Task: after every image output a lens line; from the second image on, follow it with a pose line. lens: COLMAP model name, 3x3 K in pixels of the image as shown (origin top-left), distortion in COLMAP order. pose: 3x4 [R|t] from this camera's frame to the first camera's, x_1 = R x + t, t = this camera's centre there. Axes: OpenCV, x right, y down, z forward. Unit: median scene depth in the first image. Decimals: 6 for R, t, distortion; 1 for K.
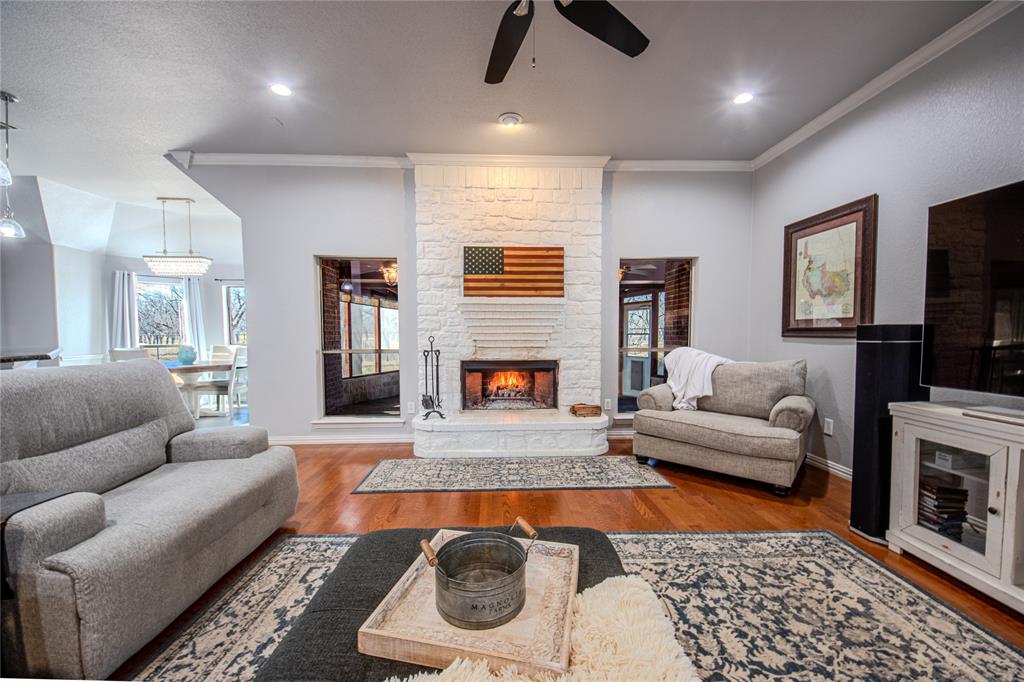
lens RADIAL K [[392.3, 0, 513.6], [0, 392.3, 351.1], [0, 0, 1]] dist [0.033819, -0.026409]
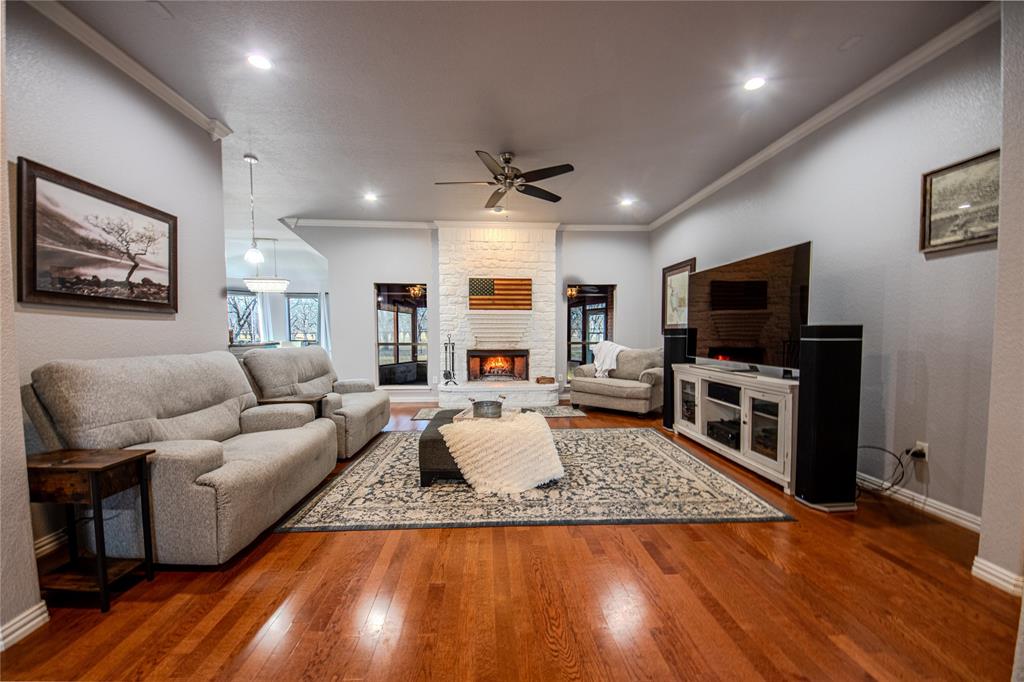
lens RADIAL K [[384.2, 0, 513.1], [0, 384.2, 351.6], [0, 0, 1]] dist [0.035601, -0.024230]
pose [[0.999699, -0.001295, 0.024489, 0.013161], [0.001194, 0.999991, 0.004138, 0.026489], [-0.024494, -0.004107, 0.999692, -0.573011]]
